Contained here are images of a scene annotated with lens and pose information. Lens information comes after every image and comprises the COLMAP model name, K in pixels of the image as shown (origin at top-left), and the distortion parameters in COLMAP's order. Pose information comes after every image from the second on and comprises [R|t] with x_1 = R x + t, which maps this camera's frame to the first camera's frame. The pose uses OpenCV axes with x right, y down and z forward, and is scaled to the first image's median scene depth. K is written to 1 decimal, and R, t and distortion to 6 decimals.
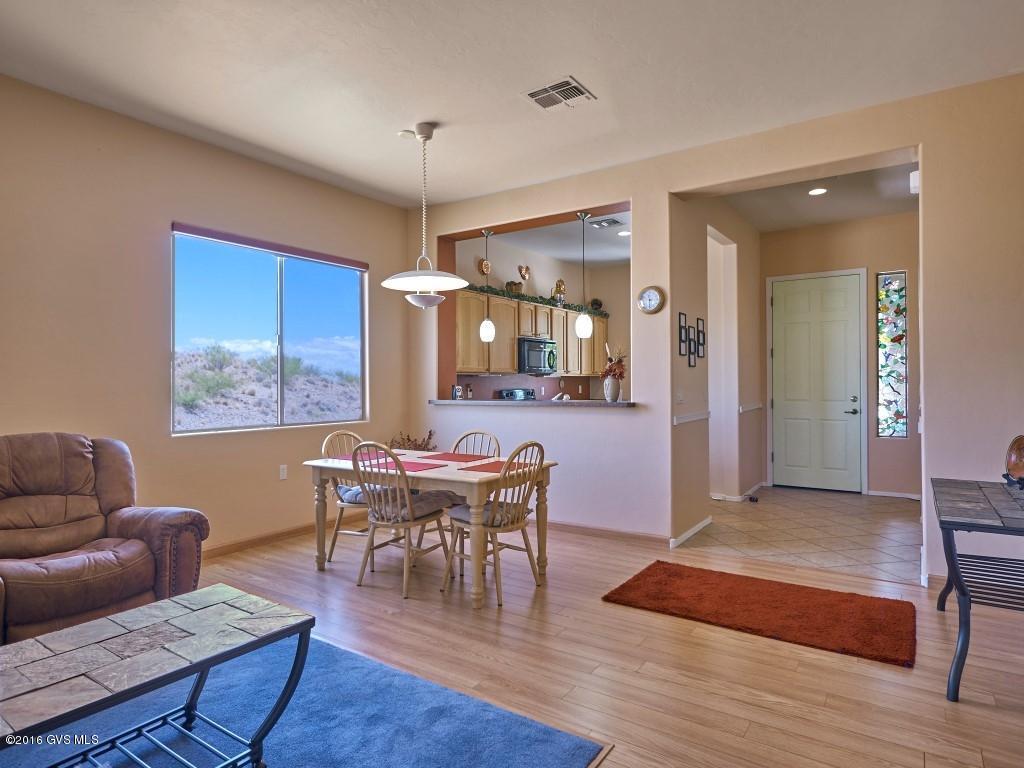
lens RADIAL K [[603.6, 0, 507.1], [0, 603.6, 380.7], [0, 0, 1]] dist [0.002687, 0.001286]
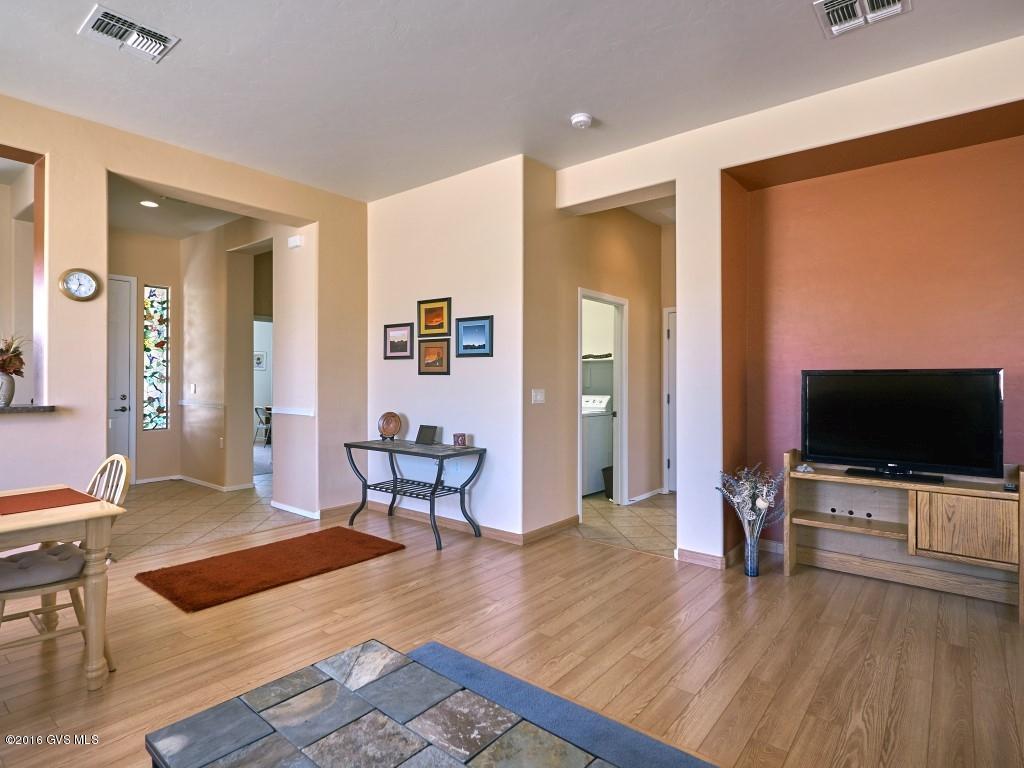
lens RADIAL K [[542.1, 0, 532.3], [0, 542.1, 383.5], [0, 0, 1]] dist [0.004009, 0.000139]
pose [[0.062699, 0.001579, 0.998031, -0.348522], [-0.006947, 0.999975, -0.001145, 0.002062], [-0.998008, -0.006861, 0.062708, 0.222115]]
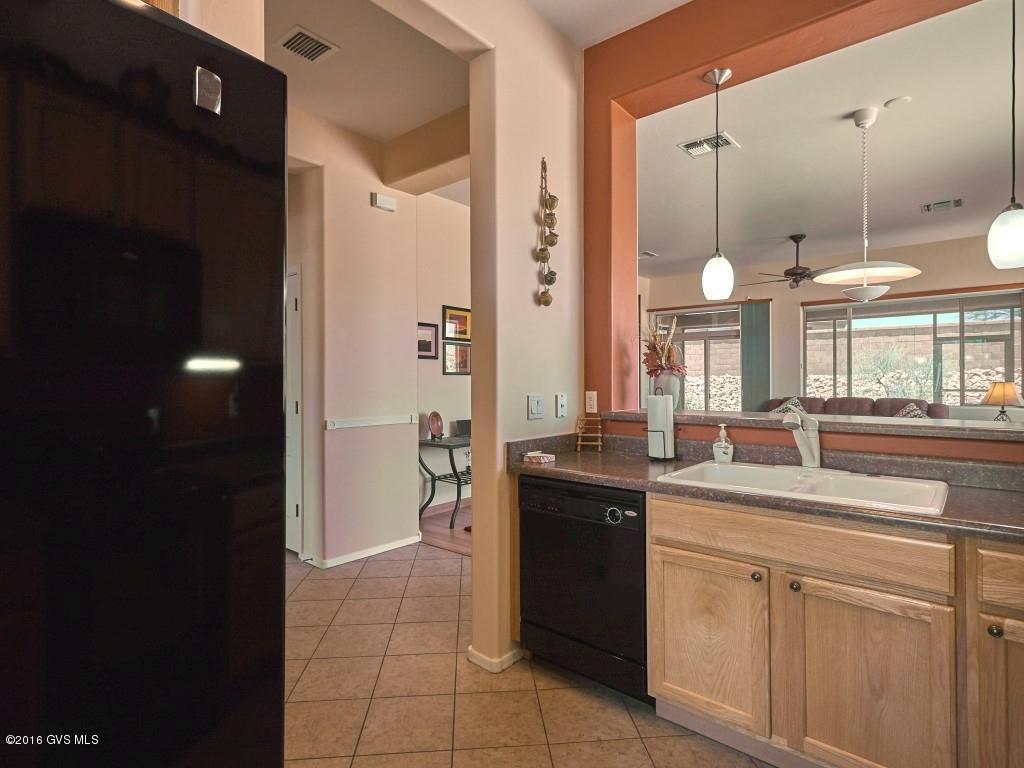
lens RADIAL K [[542.1, 0, 514.3], [0, 542.1, 379.6], [0, 0, 1]] dist [0.004009, 0.000139]
pose [[-0.995121, 0.010206, 0.098136, 0.209544], [0.009900, 0.999945, -0.003601, 0.001623], [-0.098167, -0.002612, -0.995167, 1.212661]]
